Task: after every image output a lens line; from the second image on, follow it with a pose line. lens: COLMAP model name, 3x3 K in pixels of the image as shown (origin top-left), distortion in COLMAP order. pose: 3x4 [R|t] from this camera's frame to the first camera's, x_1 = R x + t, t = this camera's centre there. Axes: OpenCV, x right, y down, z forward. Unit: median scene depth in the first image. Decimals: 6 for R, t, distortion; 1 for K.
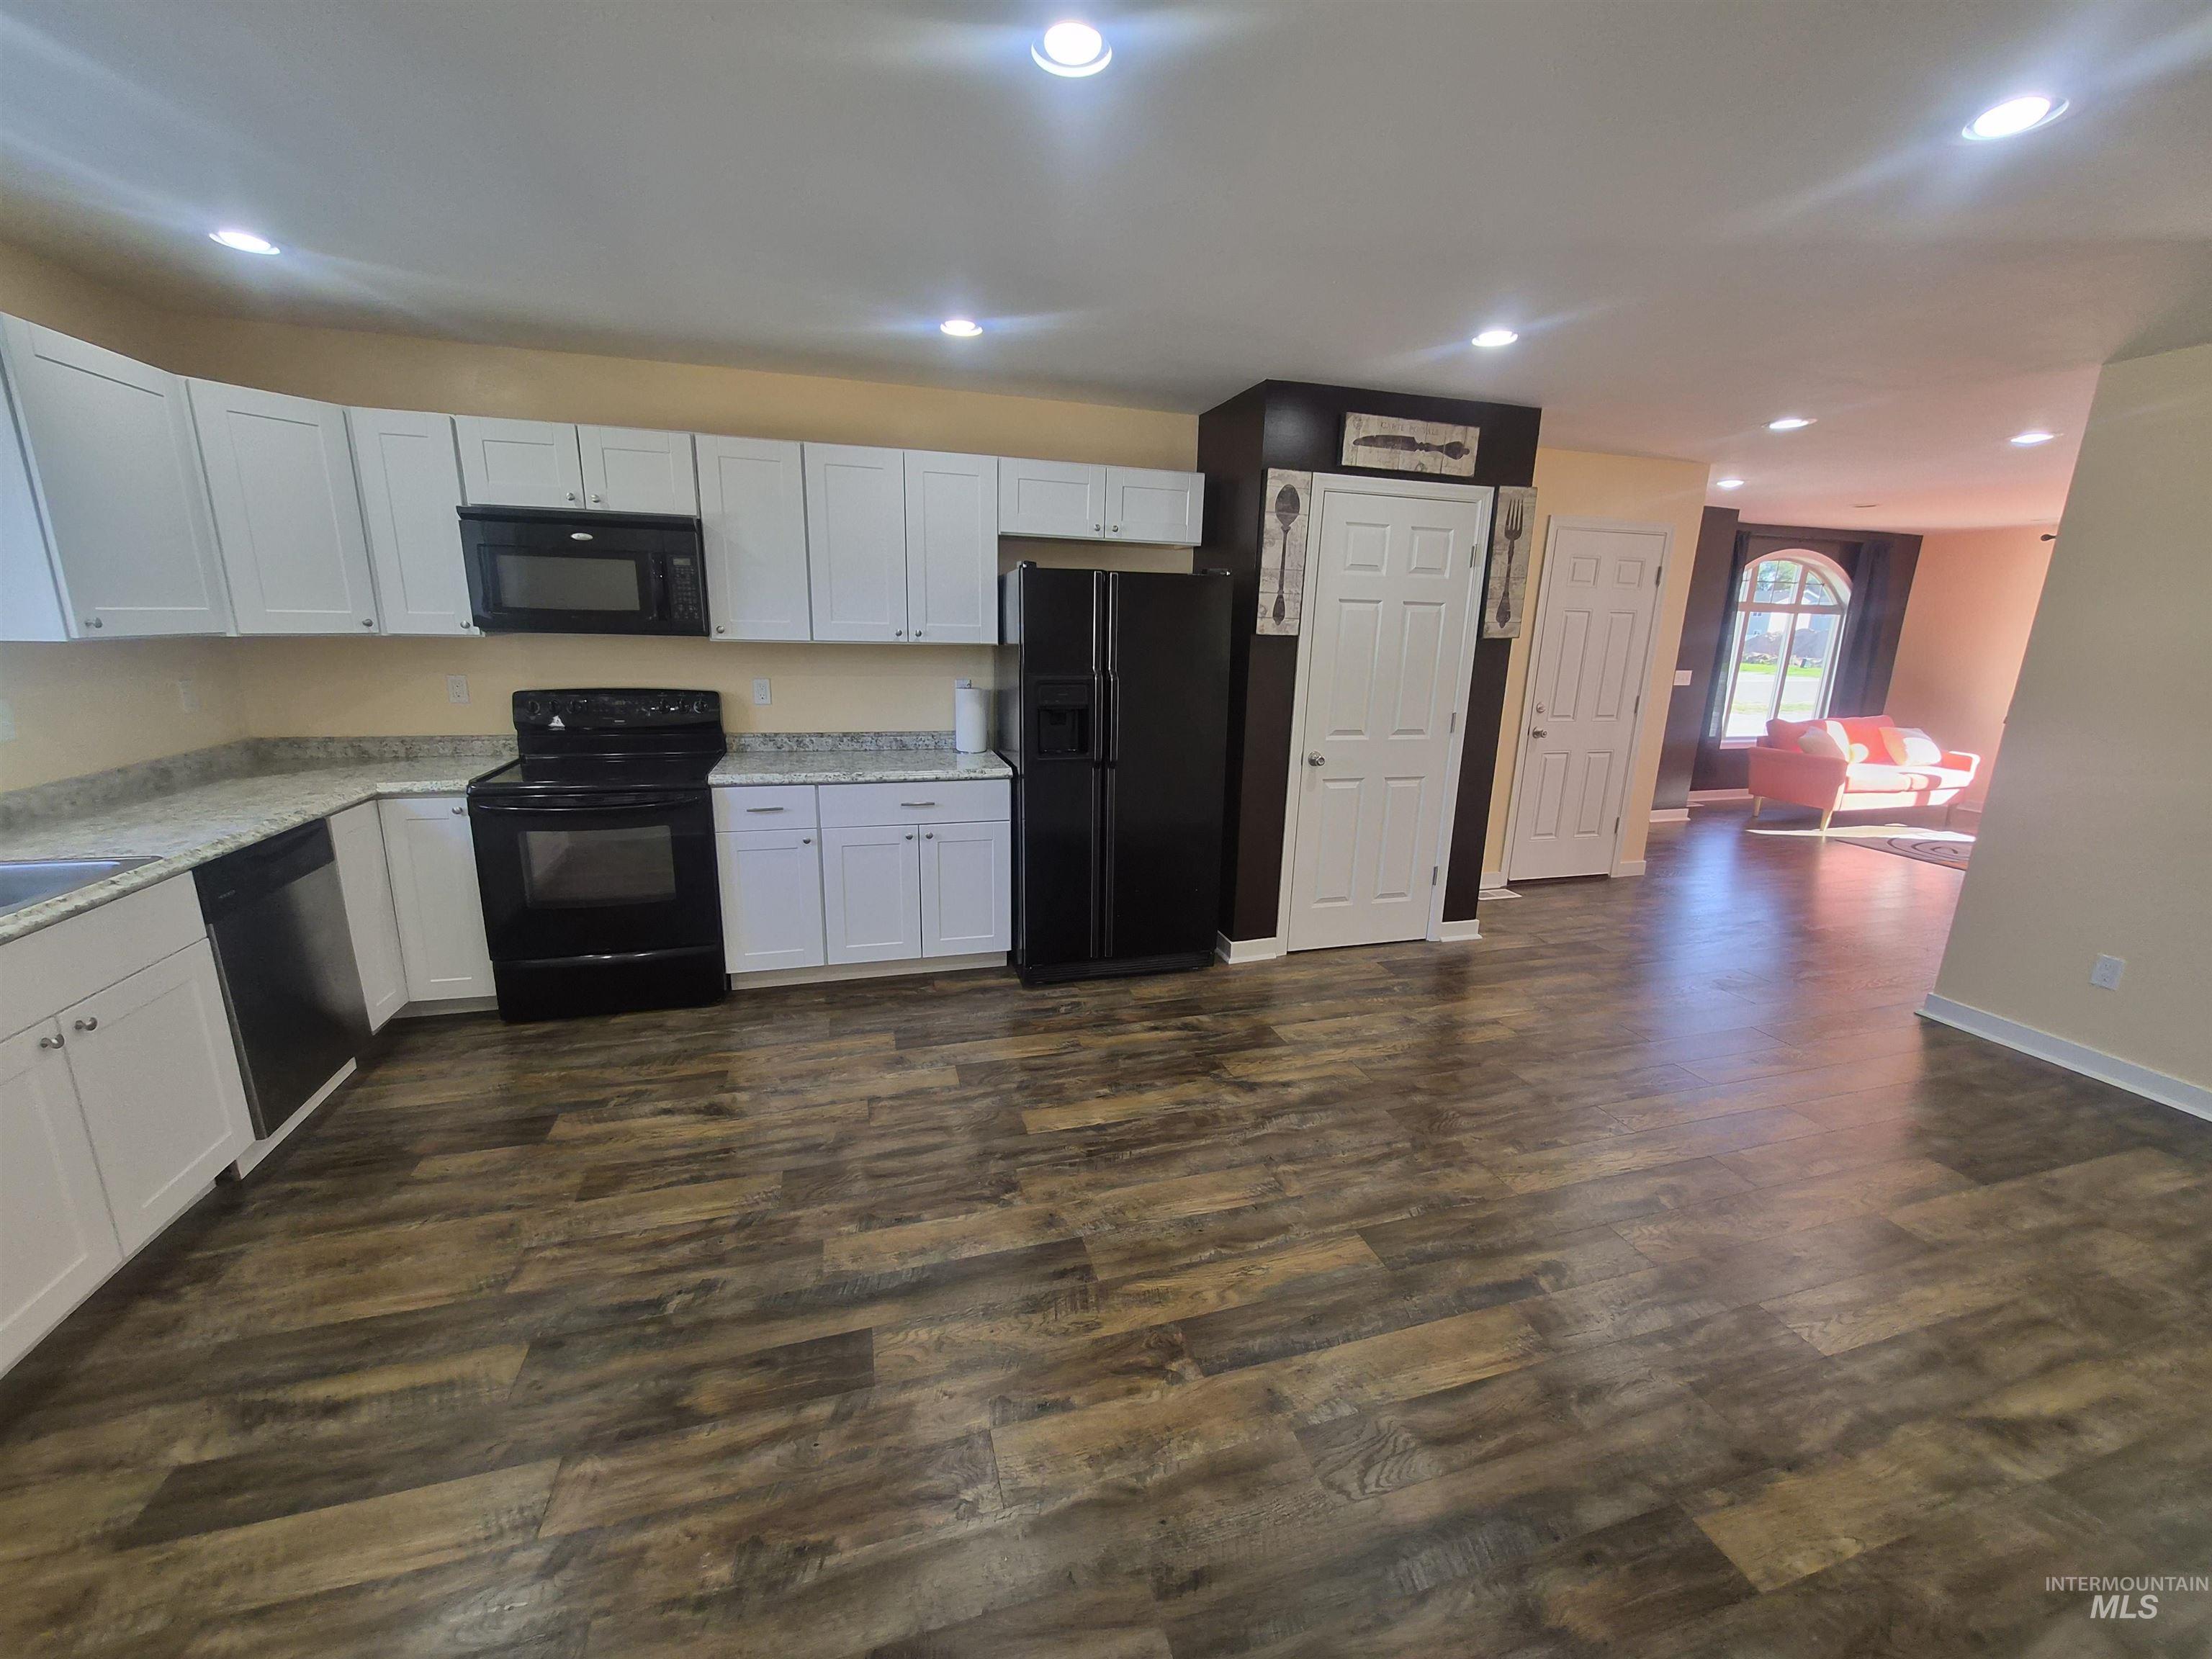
lens RADIAL K [[865.8, 0, 1105.6], [0, 865.8, 825.2], [0, 0, 1]] dist [-0.001345, 0.000335]
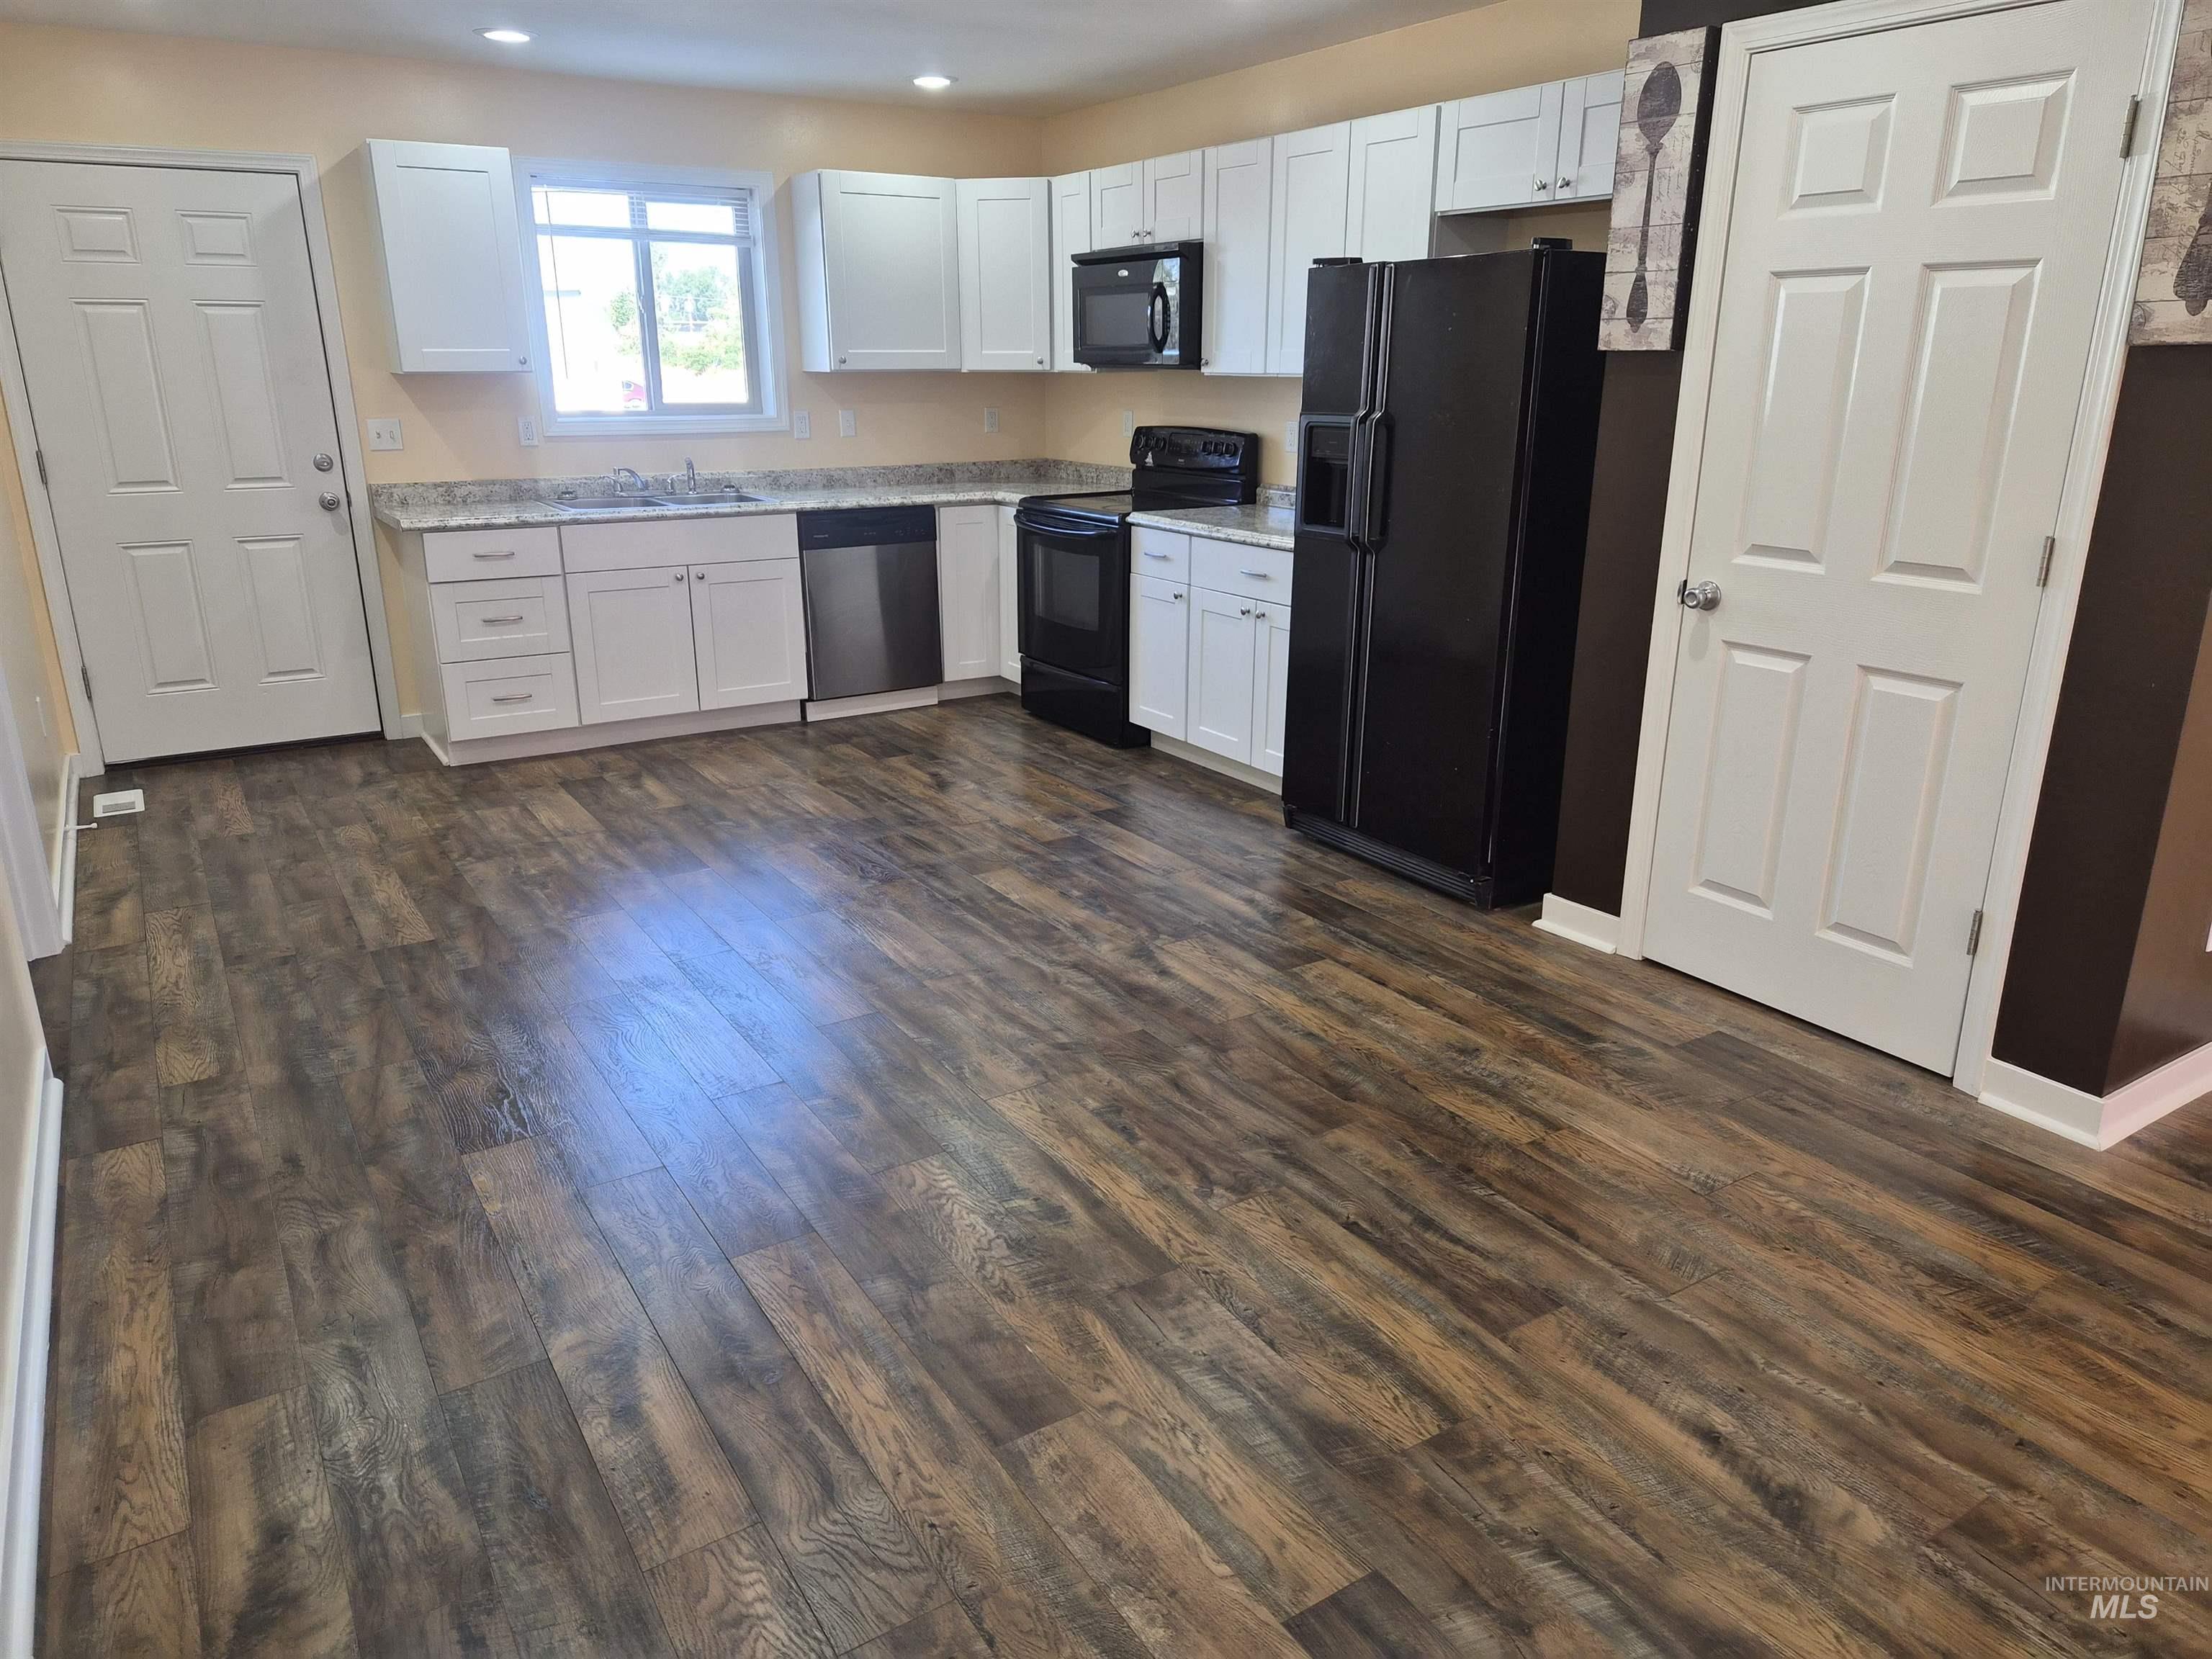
lens RADIAL K [[1482.9, 0, 1091.7], [0, 1482.9, 805.7], [0, 0, 1]] dist [0.079373, -0.068999]
pose [[0.267027, 0.256691, -0.928874, 1.375093], [-0.215166, 0.955421, 0.202173, -0.081631], [0.939361, 0.145877, 0.310355, 0.547230]]
